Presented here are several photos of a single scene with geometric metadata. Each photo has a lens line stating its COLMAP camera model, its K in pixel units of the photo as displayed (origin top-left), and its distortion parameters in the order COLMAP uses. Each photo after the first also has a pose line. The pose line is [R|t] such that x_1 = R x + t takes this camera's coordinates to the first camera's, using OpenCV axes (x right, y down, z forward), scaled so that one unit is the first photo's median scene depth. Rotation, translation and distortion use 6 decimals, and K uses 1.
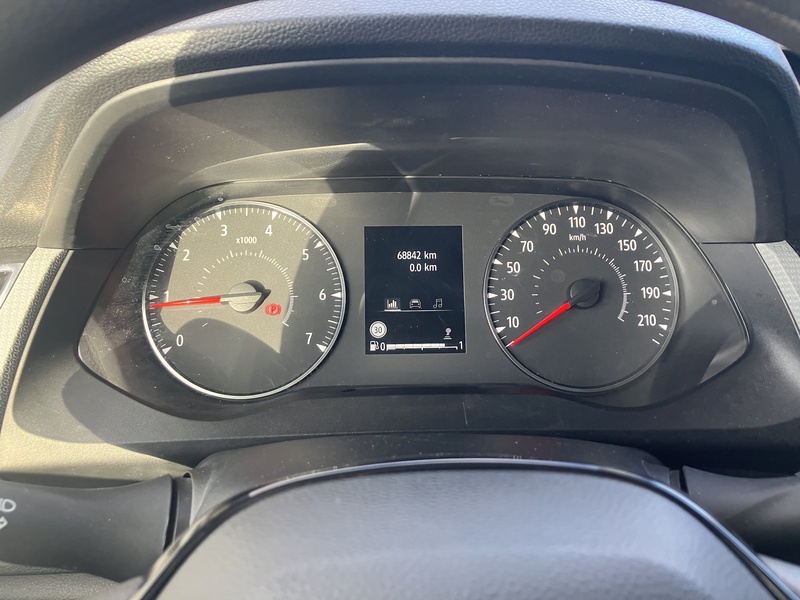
lens RADIAL K [[654.5, 0, 398.8], [0, 654.5, 295.6], [0, 0, 1]] dist [0.025230, -0.021734]
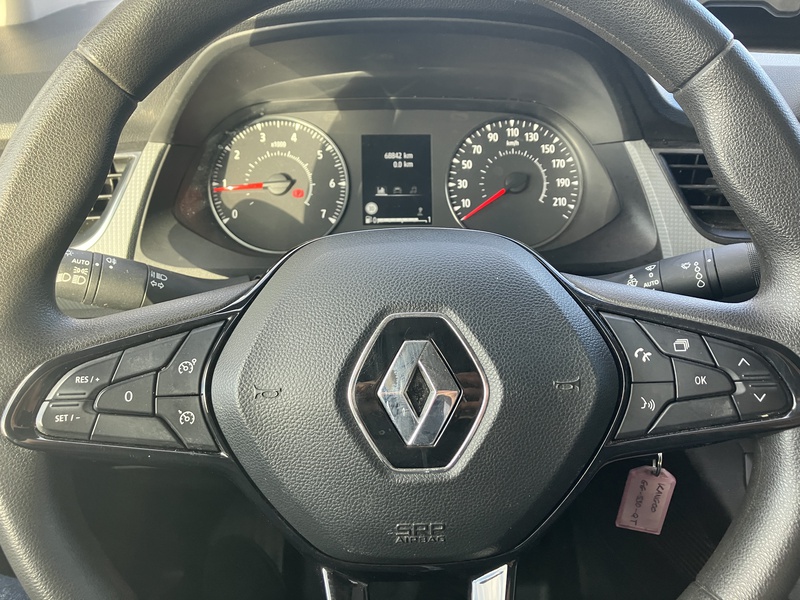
lens RADIAL K [[658.6, 0, 393.2], [0, 658.6, 301.8], [0, 0, 1]] dist [0.016620, -0.004080]
pose [[0.999997, -0.001471, 0.002075, 0.012690], [0.001293, 0.996524, 0.083299, 0.136357], [-0.002191, -0.083296, 0.996522, -0.452844]]
